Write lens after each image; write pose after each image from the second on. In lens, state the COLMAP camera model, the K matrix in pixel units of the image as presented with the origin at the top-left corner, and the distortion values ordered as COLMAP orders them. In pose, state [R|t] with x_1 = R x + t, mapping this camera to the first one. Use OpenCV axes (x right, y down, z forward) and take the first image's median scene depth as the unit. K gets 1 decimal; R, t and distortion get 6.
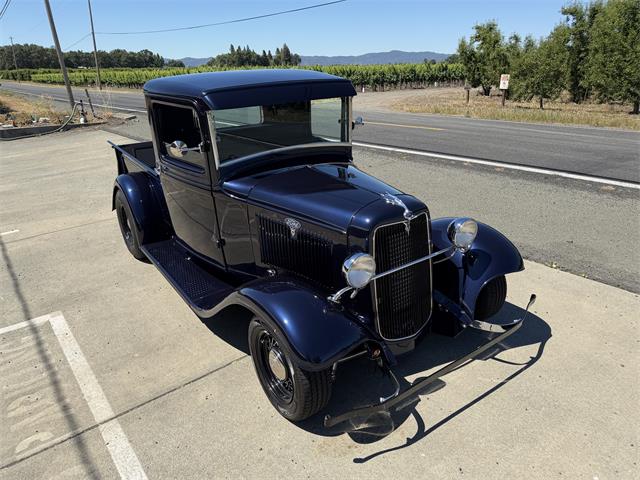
lens RADIAL K [[455.4, 0, 319.9], [0, 455.4, 235.4], [0, 0, 1]] dist [0.010150, -0.009032]
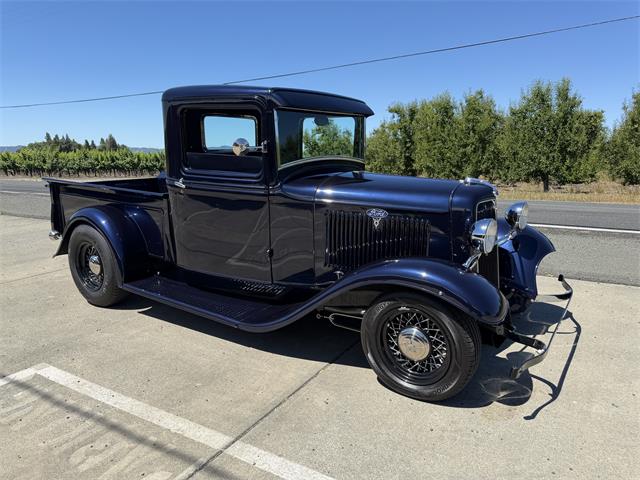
lens RADIAL K [[451.8, 0, 320.0], [0, 451.8, 240.0], [0, 0, 1]] dist [0.062704, -0.082400]
pose [[0.938361, -0.038880, 0.343463, -0.510011], [0.100037, 0.981677, -0.162181, 0.175242], [-0.330865, 0.186544, 0.925057, 0.121054]]
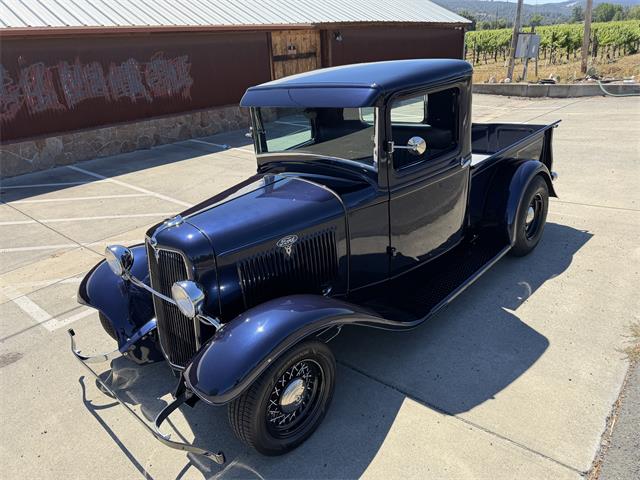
lens RADIAL K [[460.9, 0, 318.4], [0, 460.9, 237.2], [0, 0, 1]] dist [0.003770, -0.005791]
pose [[0.194661, 0.387082, -0.901263, 0.995276], [-0.281049, 0.902325, 0.326835, -0.411211], [0.939744, 0.189676, 0.284437, 0.911123]]
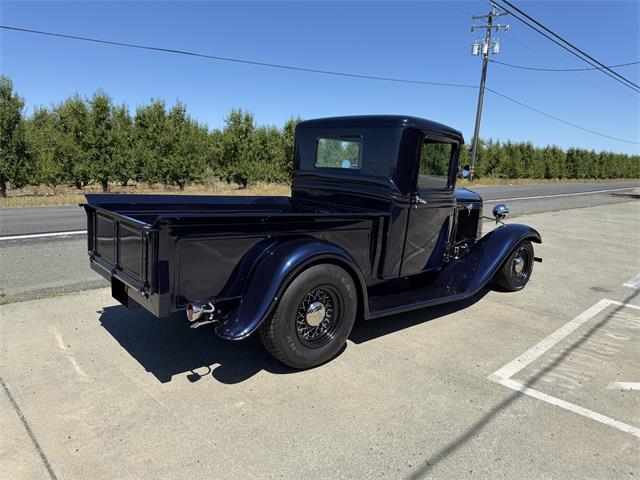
lens RADIAL K [[448.8, 0, 323.5], [0, 448.8, 238.1], [0, 0, 1]] dist [0.066928, -0.085578]
pose [[-0.103579, -0.134928, 0.985427, -1.699569], [0.323628, 0.932271, 0.161667, -0.375556], [-0.940498, 0.335657, -0.052897, 1.618316]]
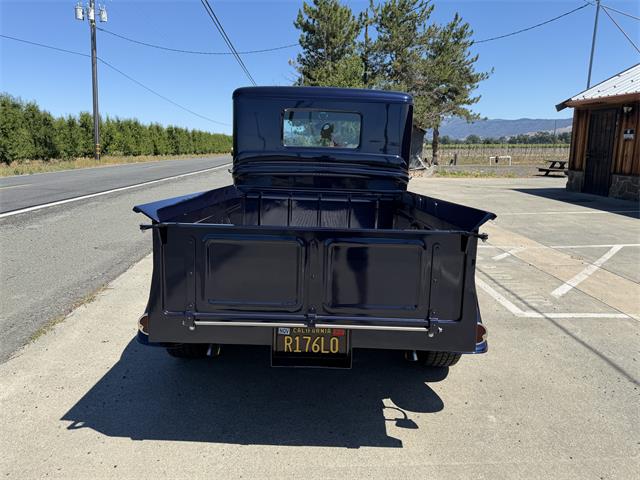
lens RADIAL K [[455.4, 0, 319.9], [0, 455.4, 235.4], [0, 0, 1]] dist [0.010150, -0.009032]
pose [[-0.809854, -0.089818, 0.579715, -1.022439], [0.215676, 0.873412, 0.436618, -0.669376], [-0.545546, 0.478627, -0.687964, 2.402230]]
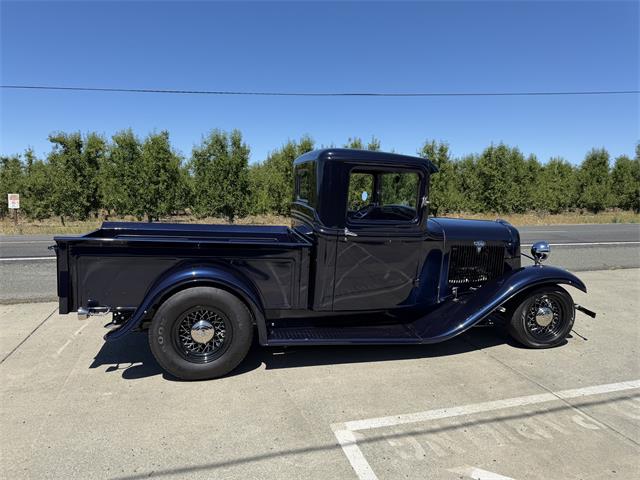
lens RADIAL K [[448.6, 0, 320.0], [0, 448.6, 240.0], [0, 0, 1]] dist [0.060347, -0.076241]
pose [[0.394328, -0.068026, 0.916449, -1.621686], [0.302415, 0.951317, -0.059508, -0.108530], [-0.867785, 0.300614, 0.395703, 0.832546]]
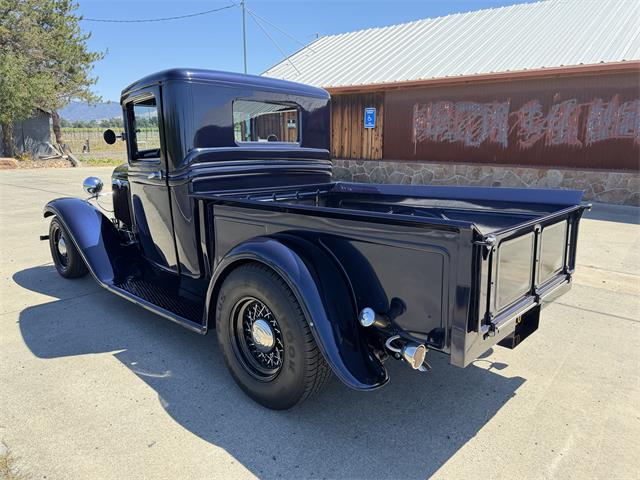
lens RADIAL K [[451.8, 0, 320.0], [0, 451.8, 240.0], [0, 0, 1]] dist [0.062704, -0.082400]
pose [[-0.981053, 0.071072, -0.180232, -0.183516], [-0.040054, 0.835779, 0.547603, -0.764565], [0.189554, 0.544447, -0.817097, 2.520454]]
